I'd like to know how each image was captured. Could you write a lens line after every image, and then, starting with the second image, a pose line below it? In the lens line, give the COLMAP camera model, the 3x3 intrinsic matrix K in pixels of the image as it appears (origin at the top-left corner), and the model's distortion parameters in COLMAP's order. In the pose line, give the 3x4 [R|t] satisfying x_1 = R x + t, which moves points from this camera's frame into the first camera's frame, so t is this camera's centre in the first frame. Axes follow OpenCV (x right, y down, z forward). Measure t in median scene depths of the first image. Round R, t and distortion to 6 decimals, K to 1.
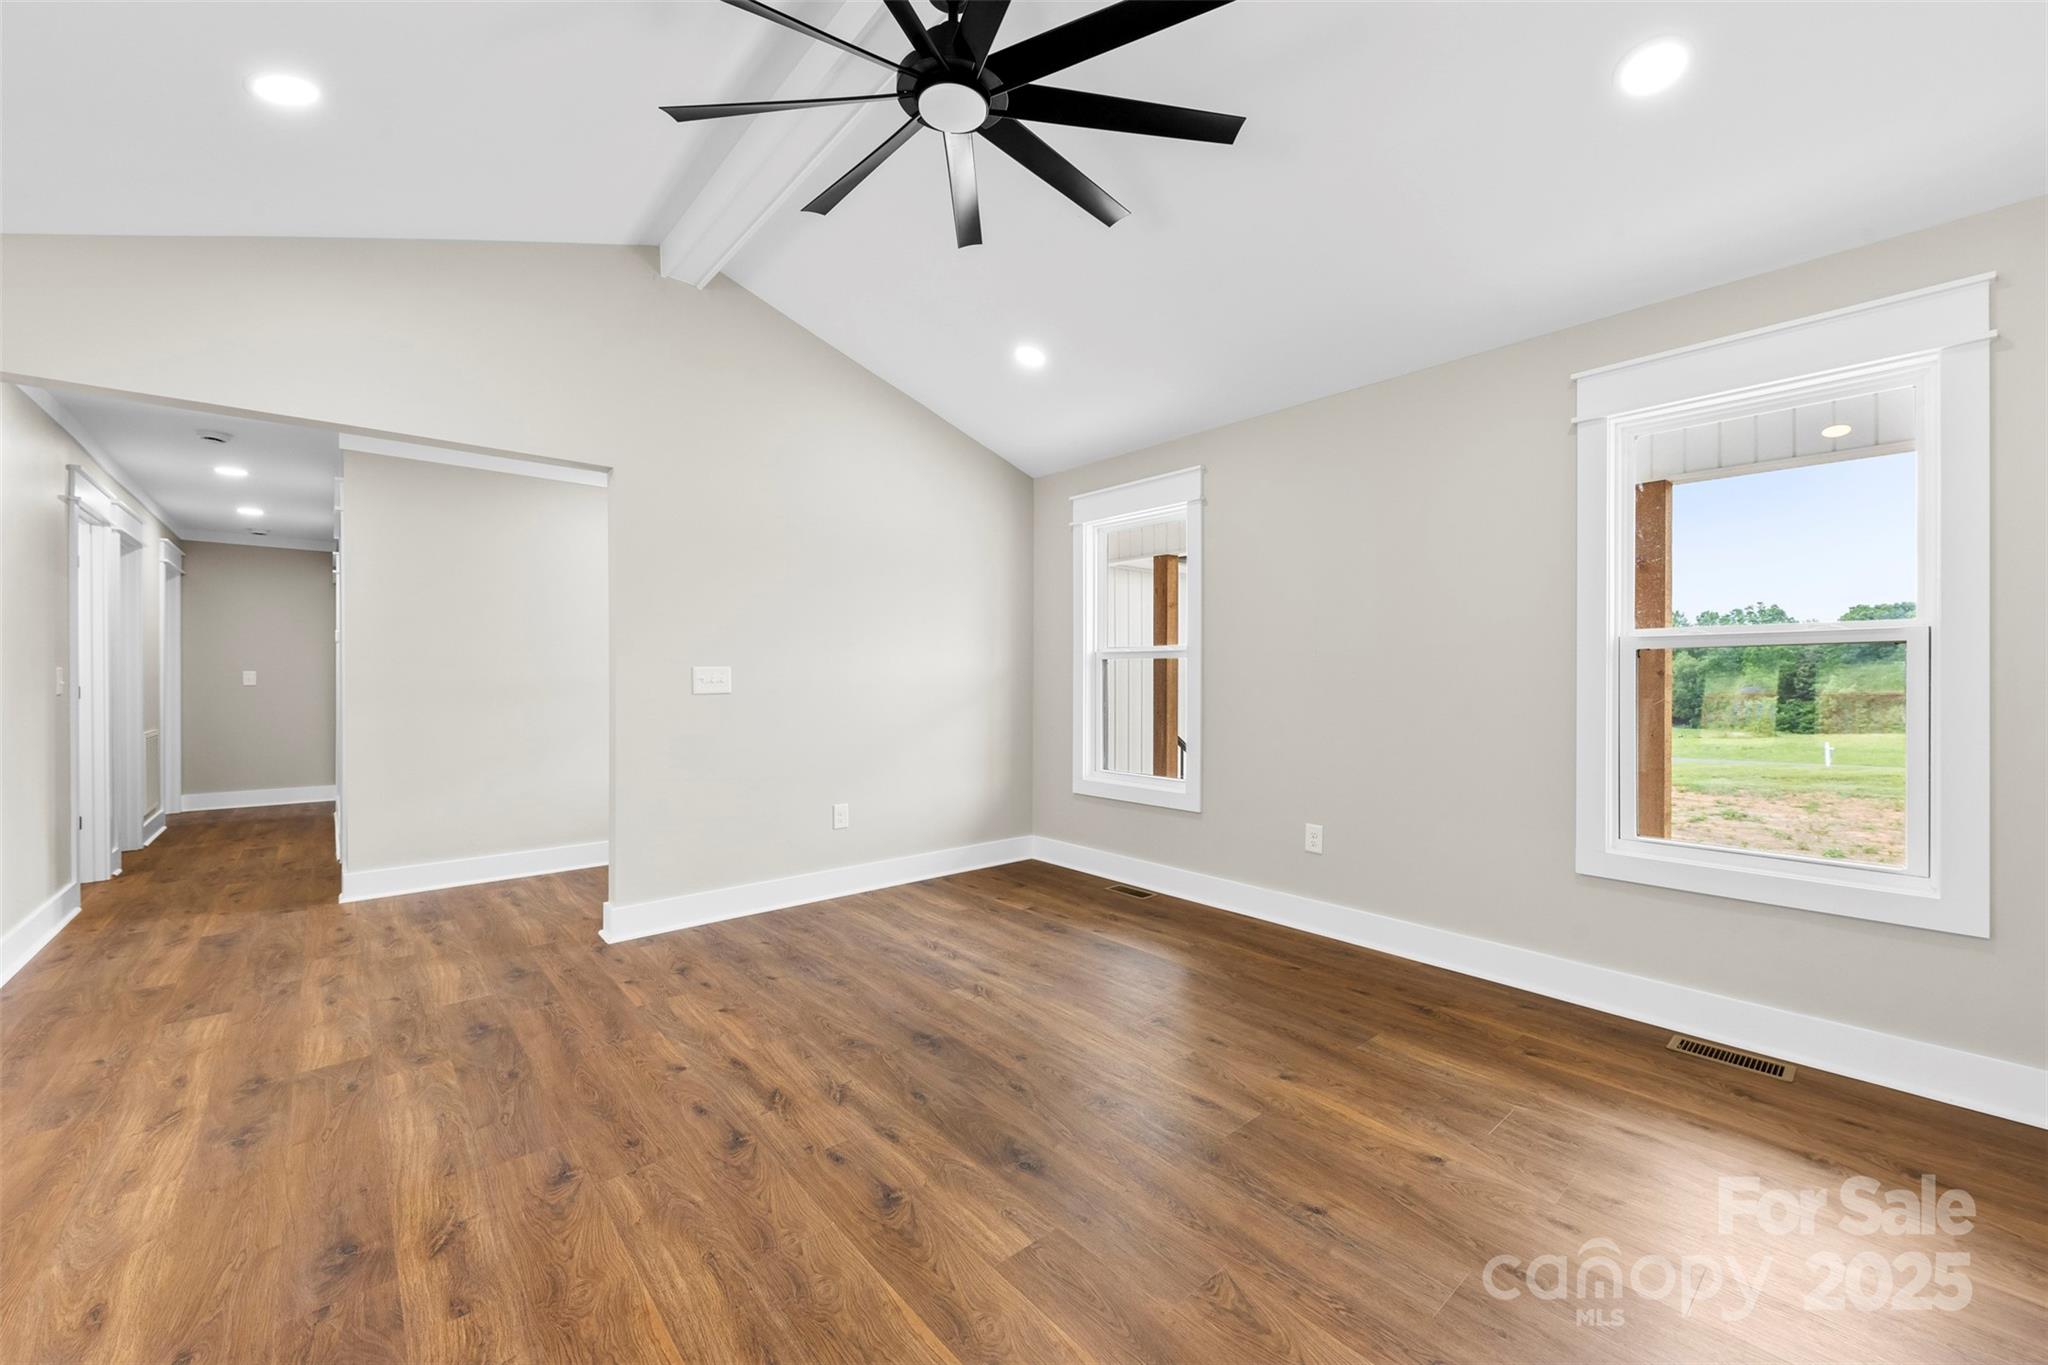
lens RADIAL K [[819.3, 0, 997.5], [0, 819.3, 678.9], [0, 0, 1]] dist [0.000718, 0.000318]
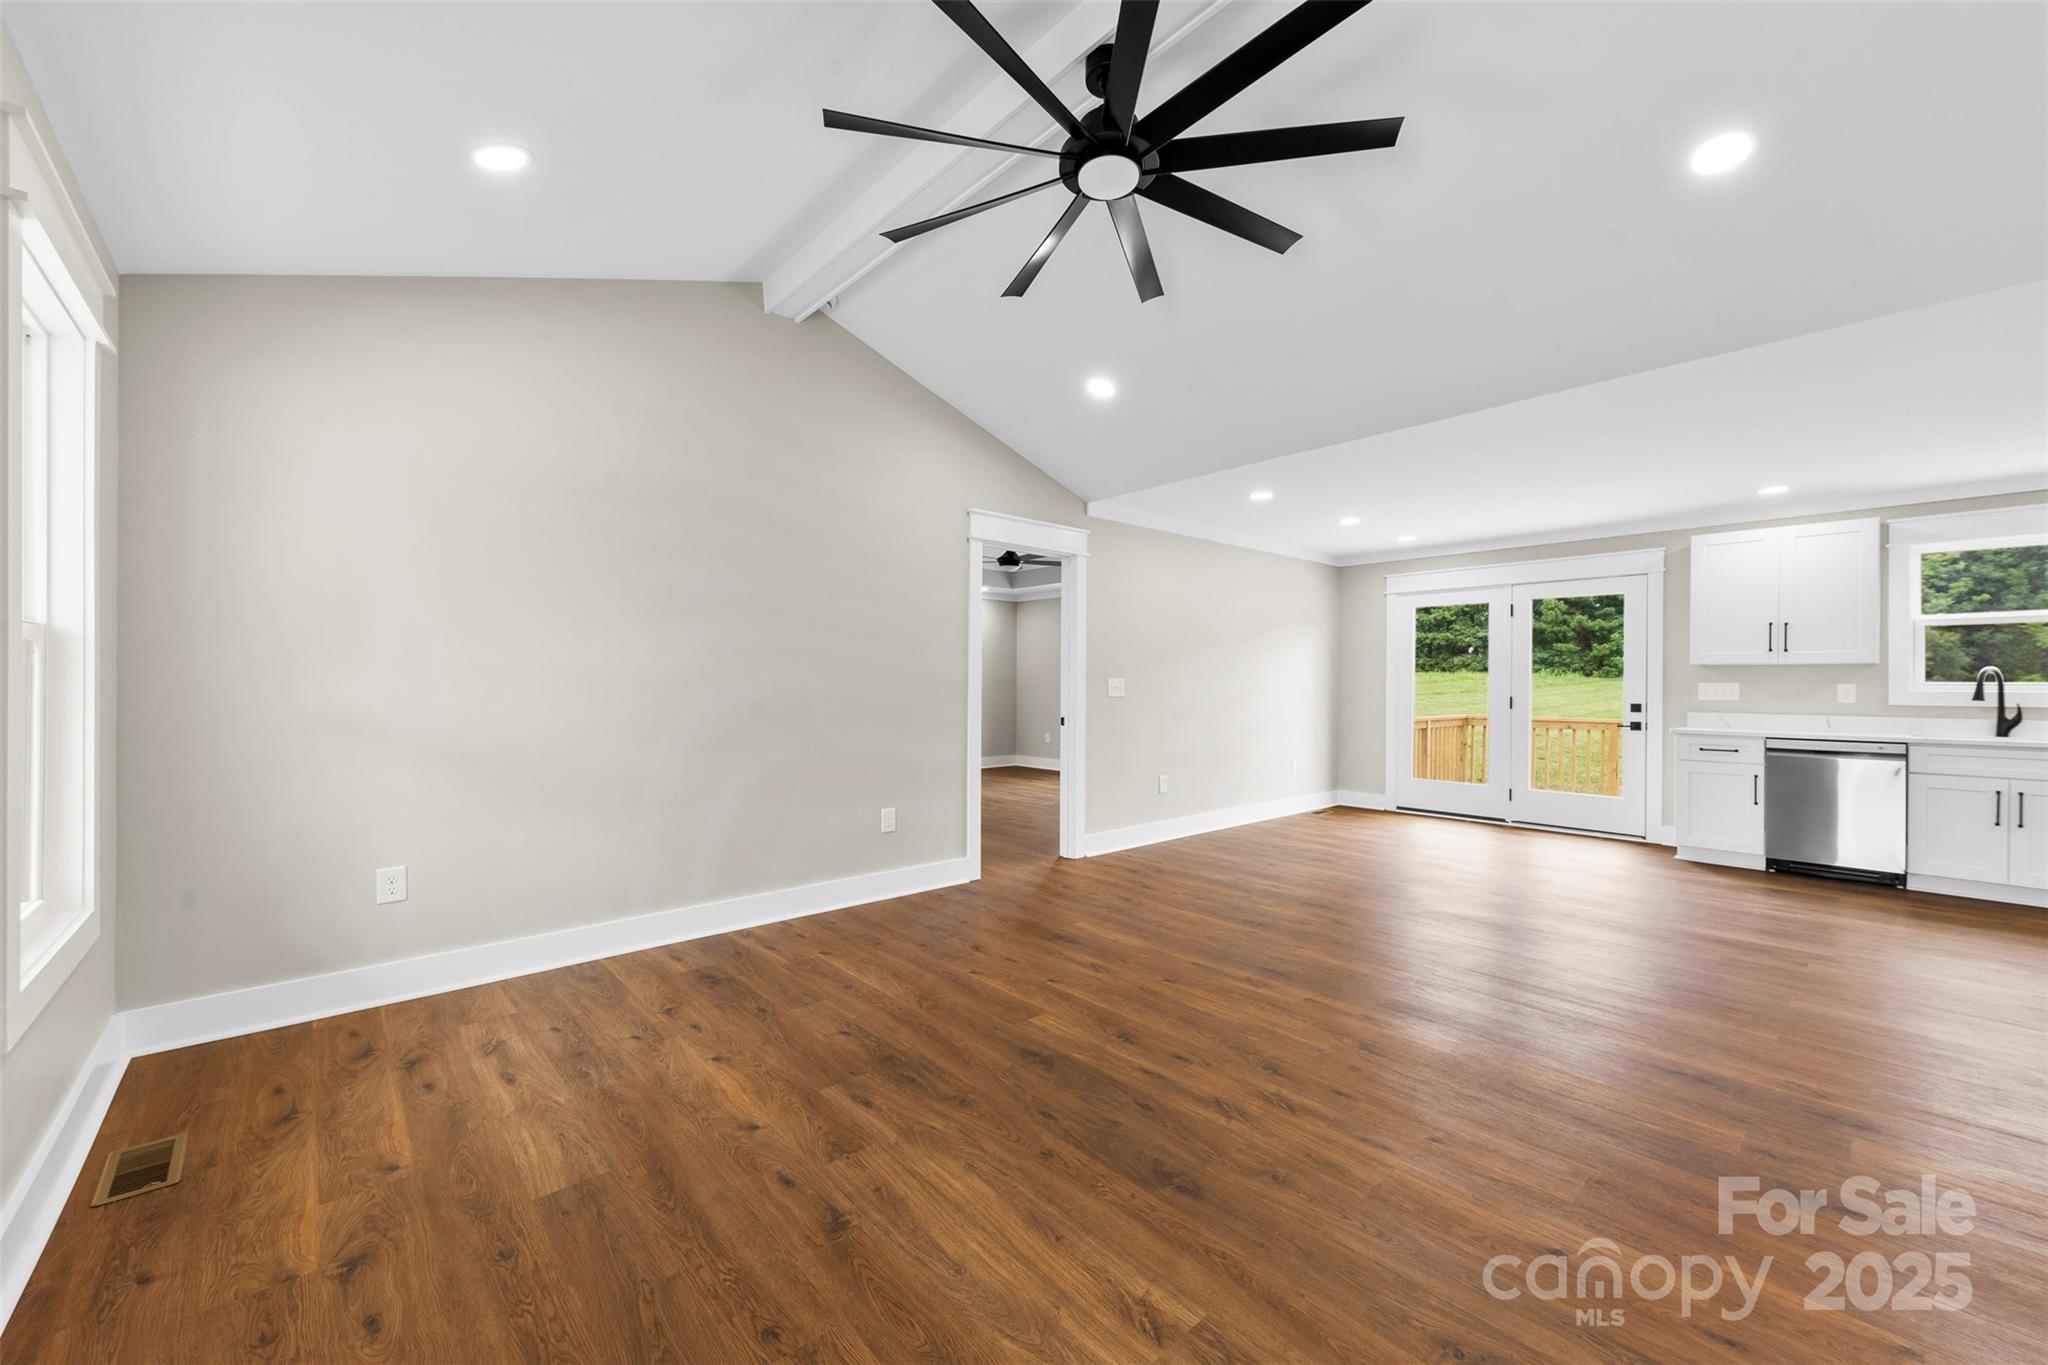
lens RADIAL K [[795.0, 0, 1023.7], [0, 795.0, 686.8], [0, 0, 1]] dist [0.018798, -0.006776]
pose [[-0.998638, -0.009075, -0.051387, 0.107574], [-0.009330, 0.999945, 0.004720, -0.007355], [0.051341, 0.005193, -0.998668, 1.978800]]
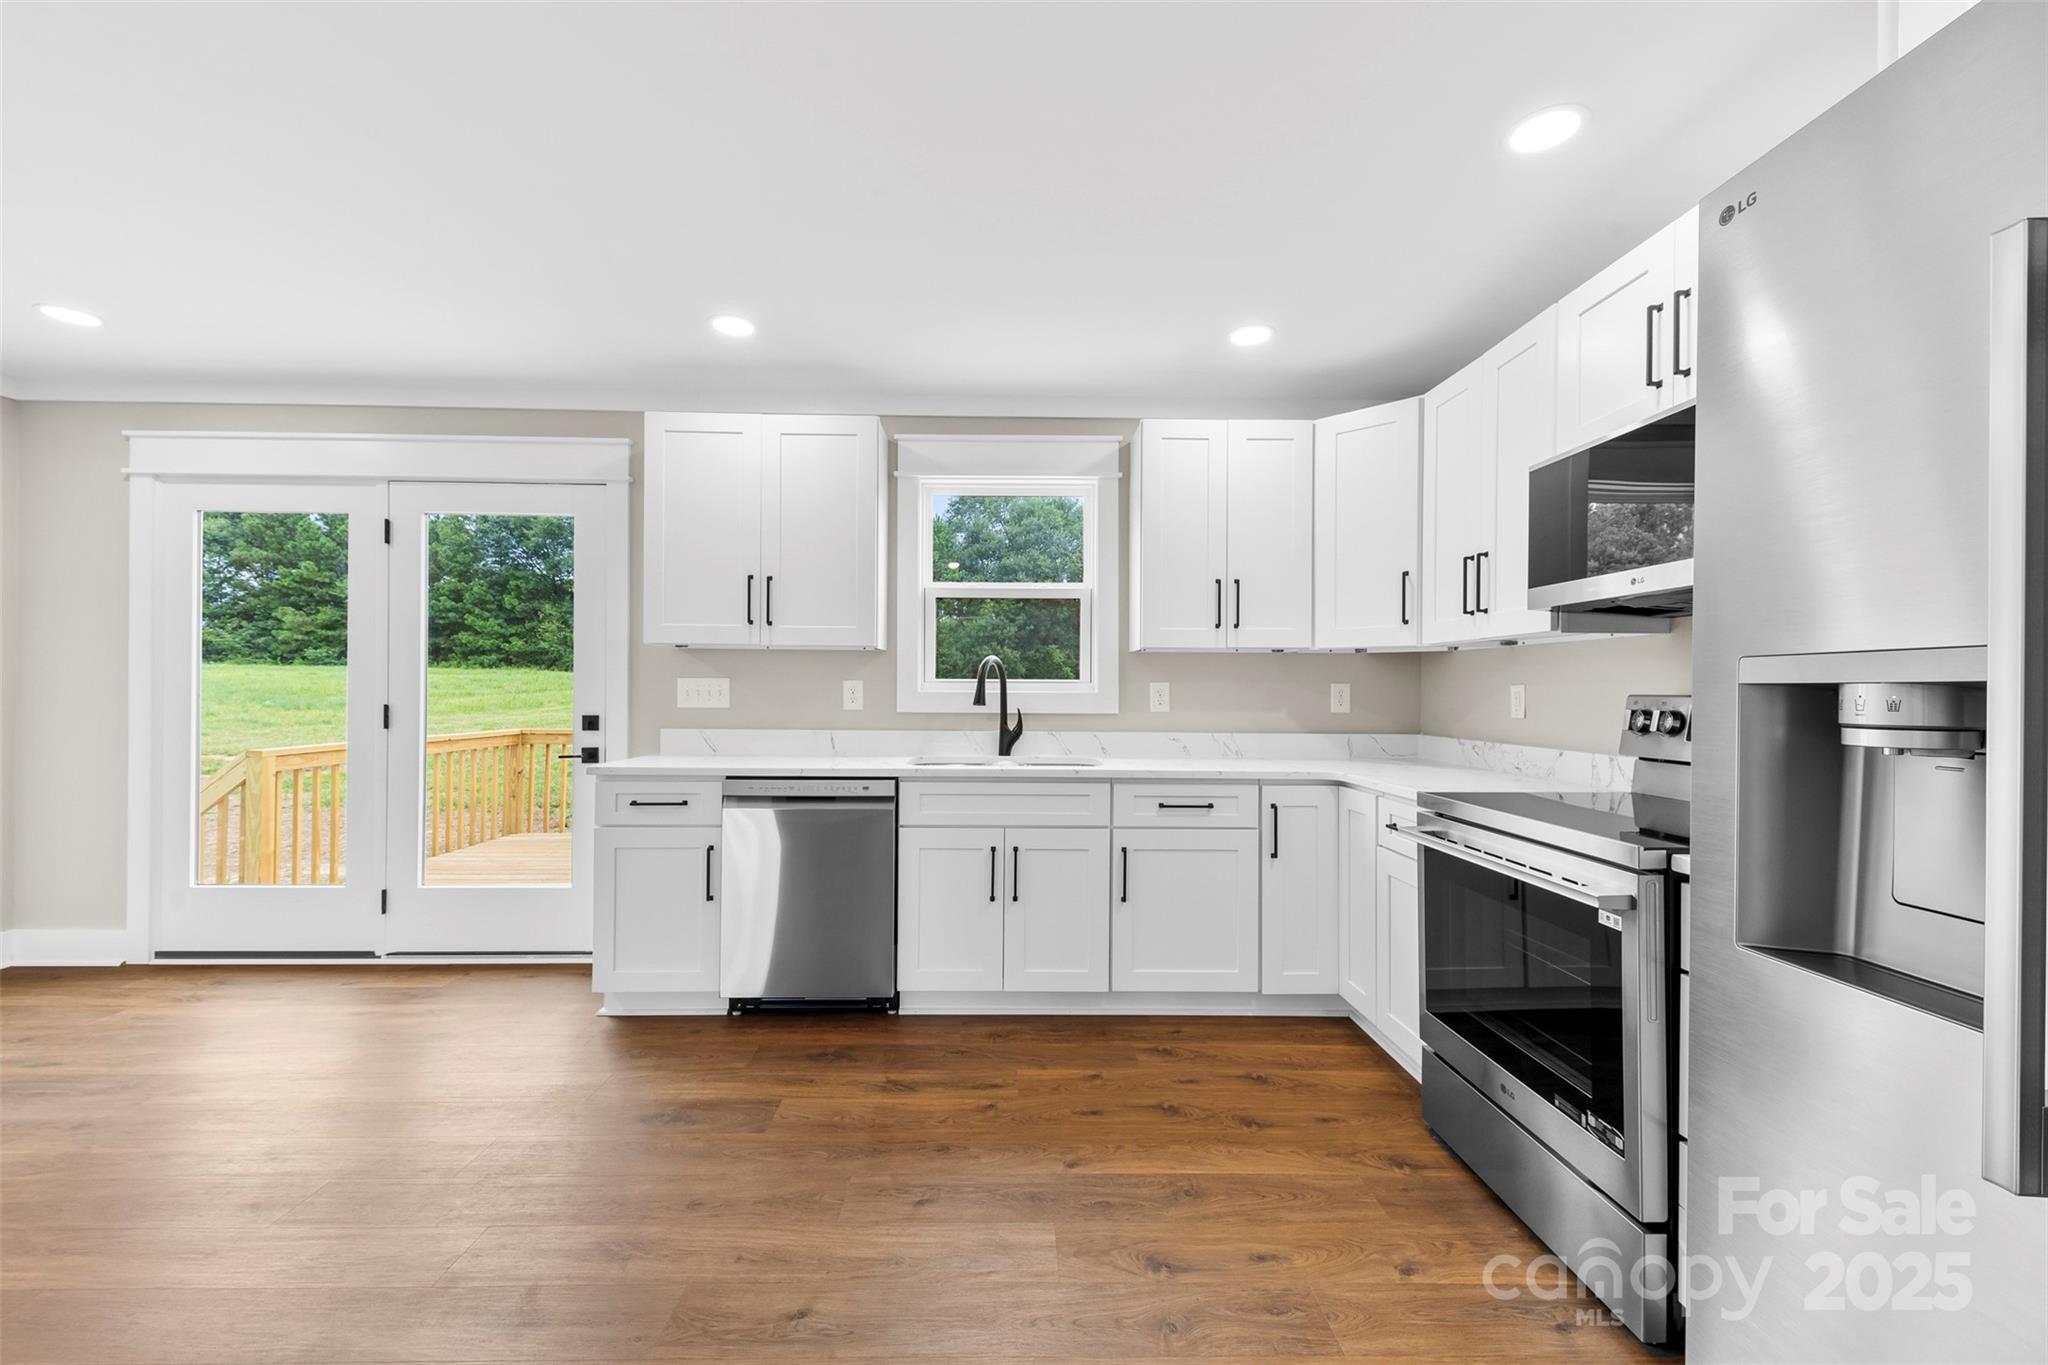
lens RADIAL K [[795.0, 0, 1023.7], [0, 795.0, 686.8], [0, 0, 1]] dist [0.018798, -0.006776]
pose [[-0.612100, -0.011824, -0.790692, -1.395128], [-0.010847, 0.999920, -0.006557, -0.009026], [0.790706, 0.004563, -0.612179, 0.950178]]
